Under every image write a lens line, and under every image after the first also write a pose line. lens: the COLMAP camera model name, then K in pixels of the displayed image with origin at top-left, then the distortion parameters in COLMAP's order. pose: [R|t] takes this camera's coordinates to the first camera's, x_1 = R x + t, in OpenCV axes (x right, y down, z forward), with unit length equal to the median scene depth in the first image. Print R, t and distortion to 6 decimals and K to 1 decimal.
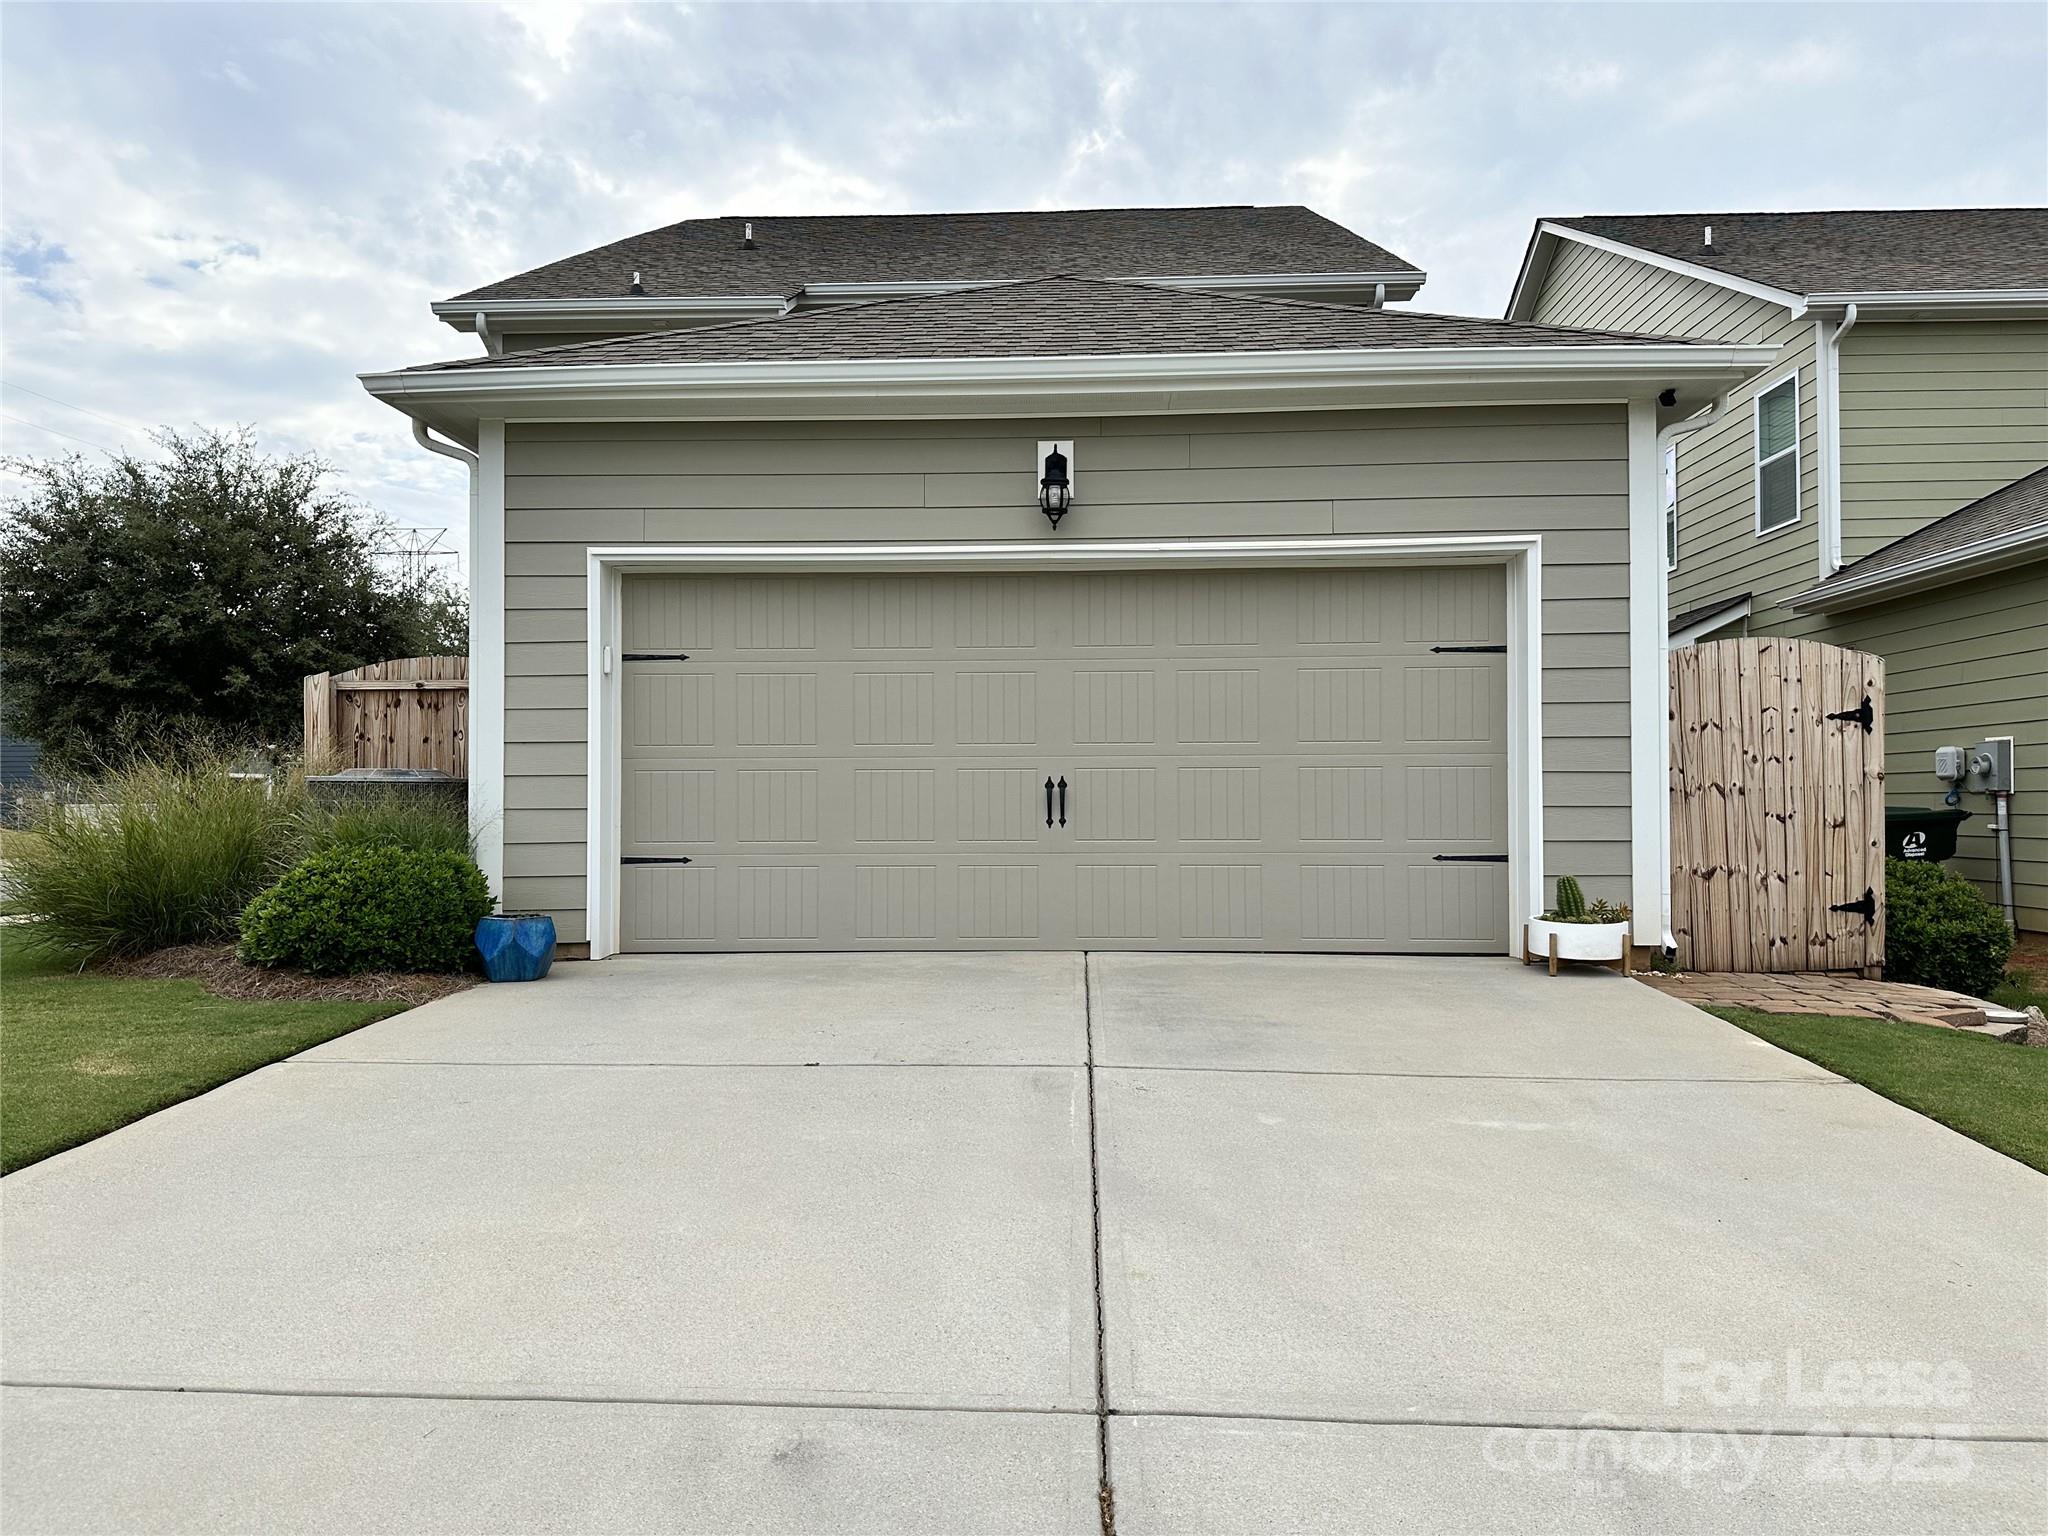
lens RADIAL K [[1430.0, 0, 1023.4], [0, 1430.0, 778.1], [0, 0, 1]] dist [0.045172, -0.058981]
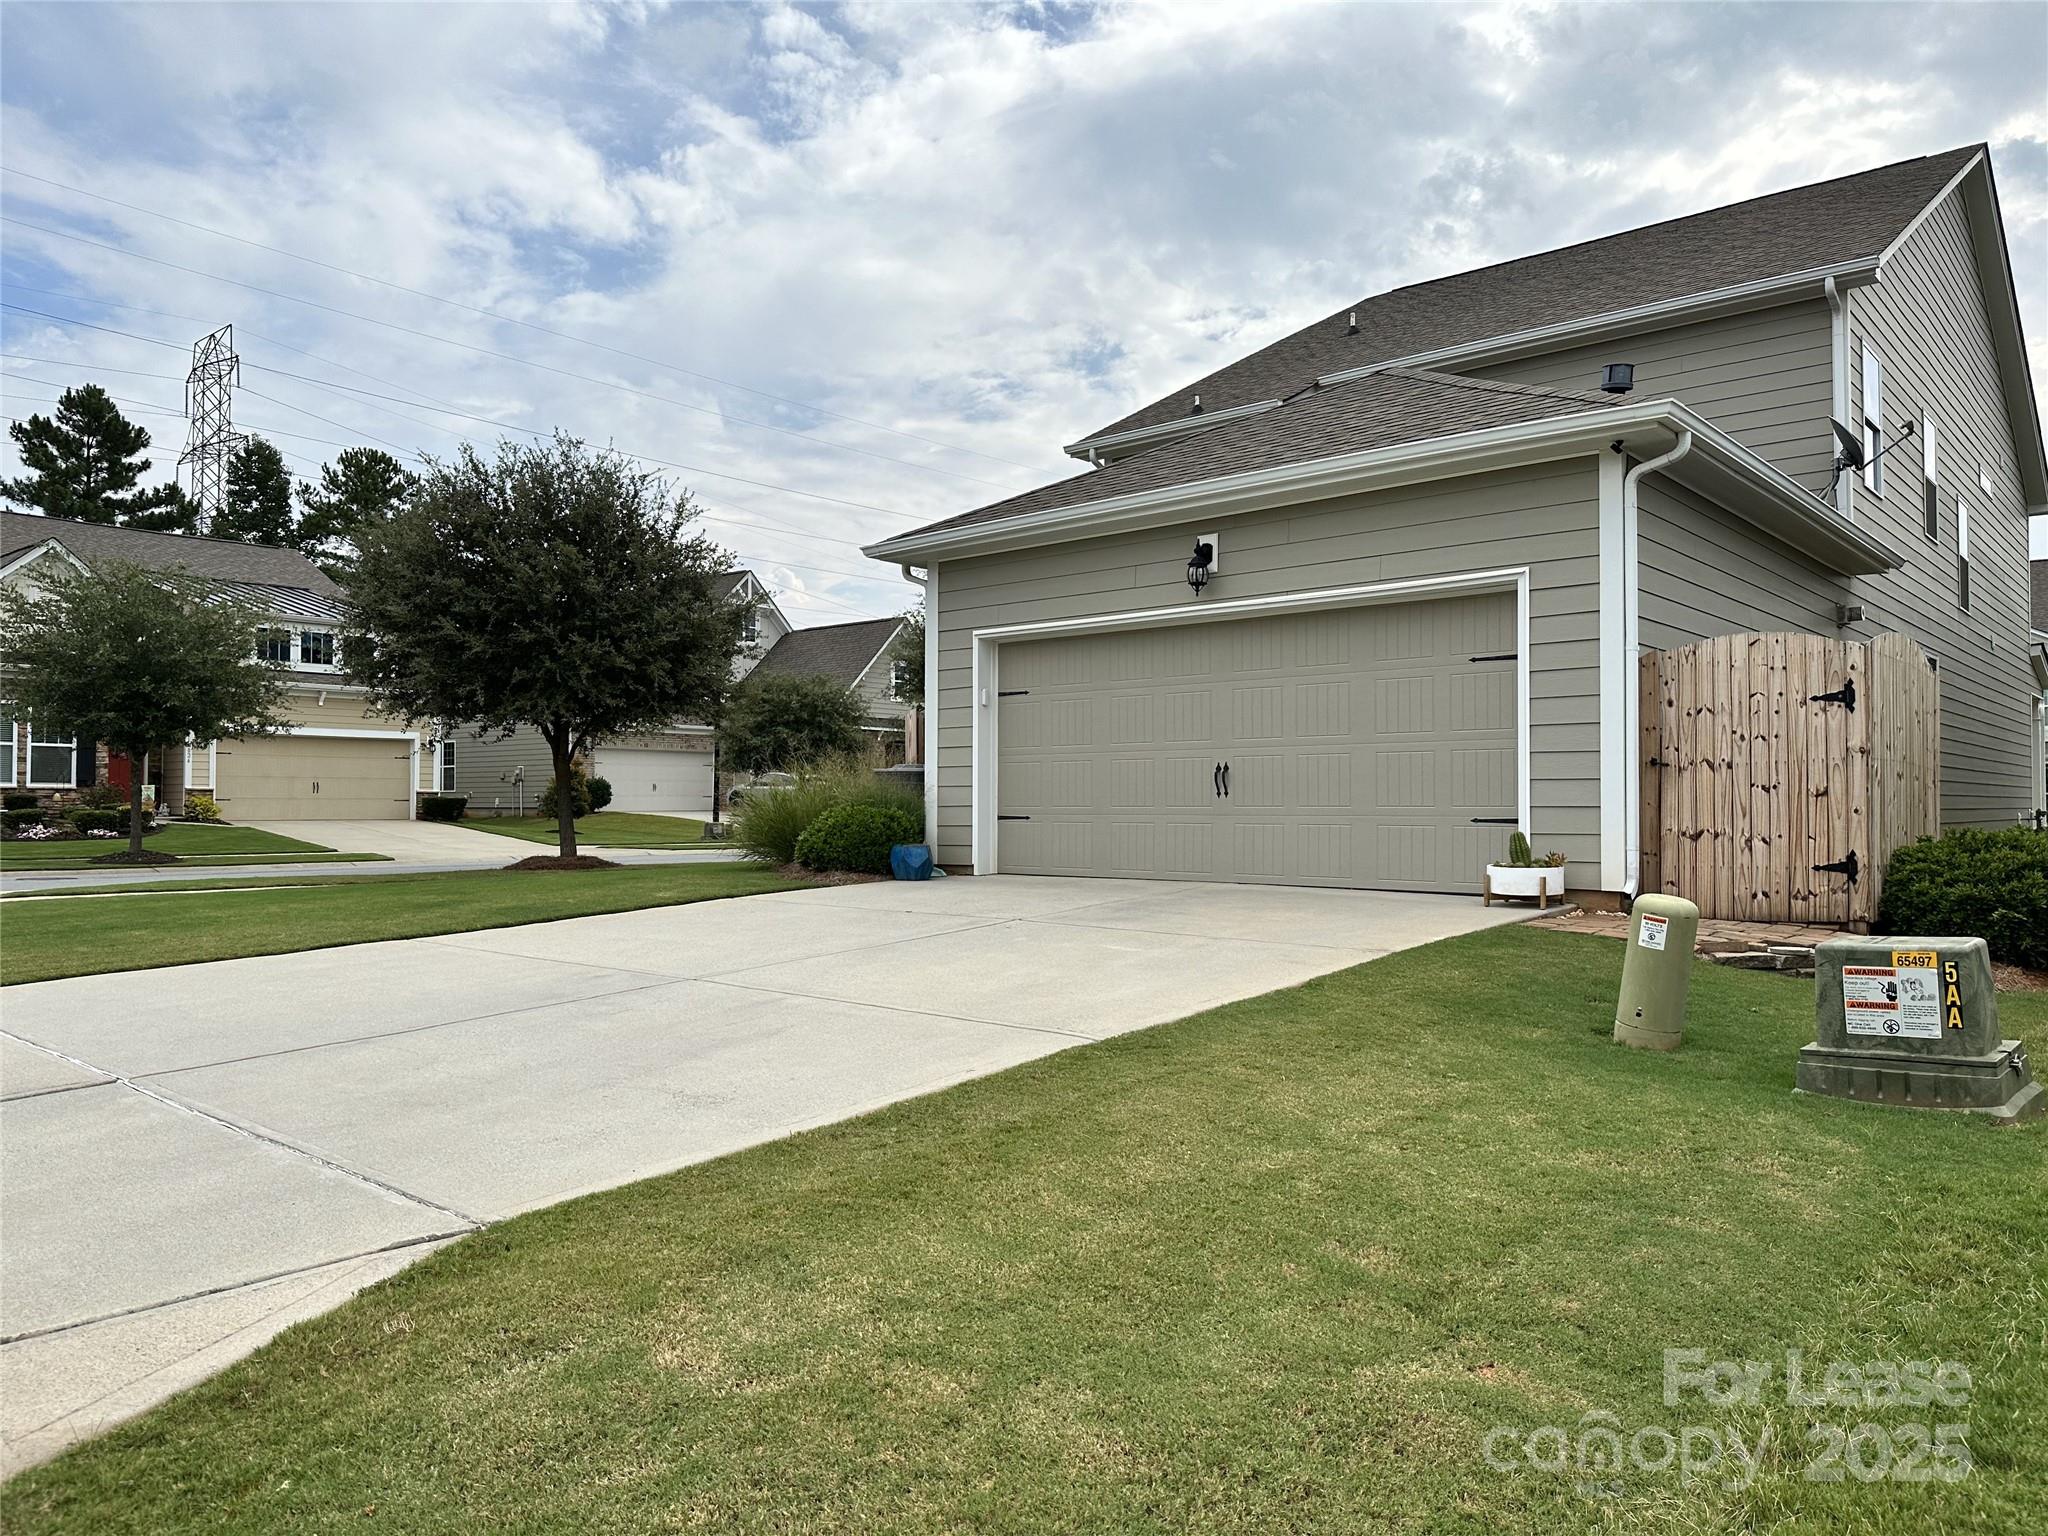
lens RADIAL K [[1430.0, 0, 1023.4], [0, 1430.0, 778.1], [0, 0, 1]] dist [0.045172, -0.058981]
pose [[0.786307, -0.008838, -0.617773, 0.770930], [0.013055, 0.999912, 0.002311, 0.009085], [0.617699, -0.009882, 0.786353, -0.273030]]
